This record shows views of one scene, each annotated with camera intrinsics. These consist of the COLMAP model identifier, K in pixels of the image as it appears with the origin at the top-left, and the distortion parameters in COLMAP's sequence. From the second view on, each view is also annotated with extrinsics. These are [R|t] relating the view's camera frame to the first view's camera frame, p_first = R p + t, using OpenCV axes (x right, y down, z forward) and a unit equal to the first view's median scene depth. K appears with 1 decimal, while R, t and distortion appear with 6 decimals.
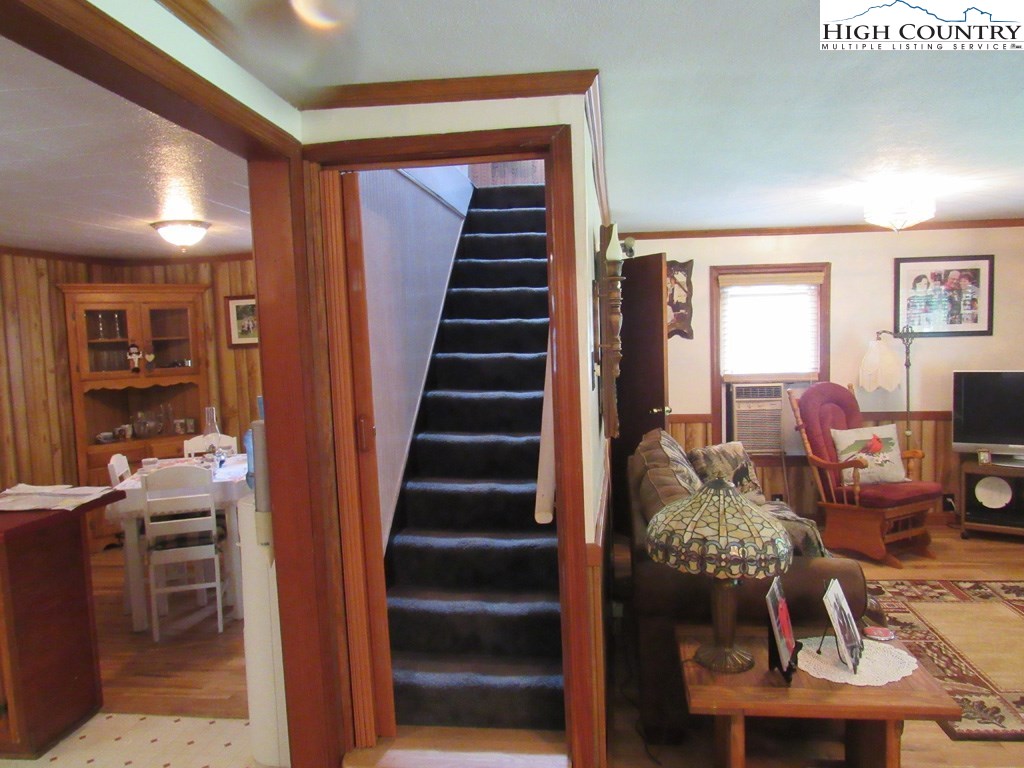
lens RADIAL K [[731.9, 0, 514.2], [0, 731.9, 386.9], [0, 0, 1]] dist [-0.030185, 0.003650]
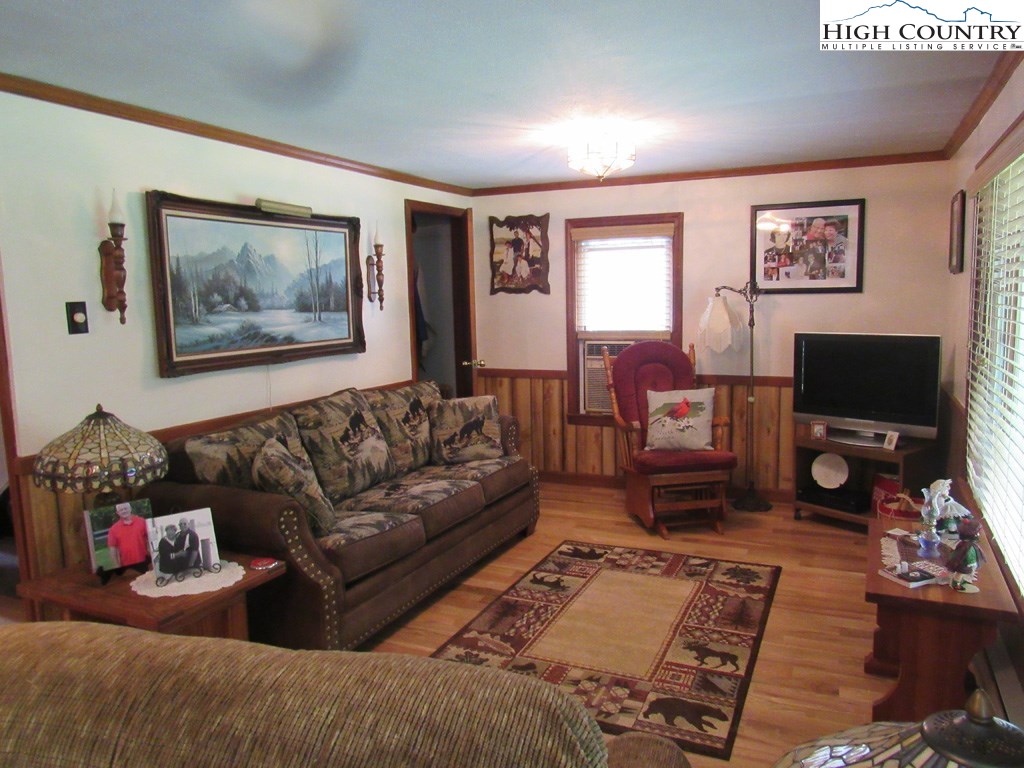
lens RADIAL K [[731.9, 0, 516.4], [0, 731.9, 383.4], [0, 0, 1]] dist [-0.030185, 0.003650]
pose [[0.953268, 0.044656, -0.298807, 0.539355], [-0.028074, 0.997830, 0.059558, -0.002732], [0.300818, -0.048386, 0.952453, 0.038911]]
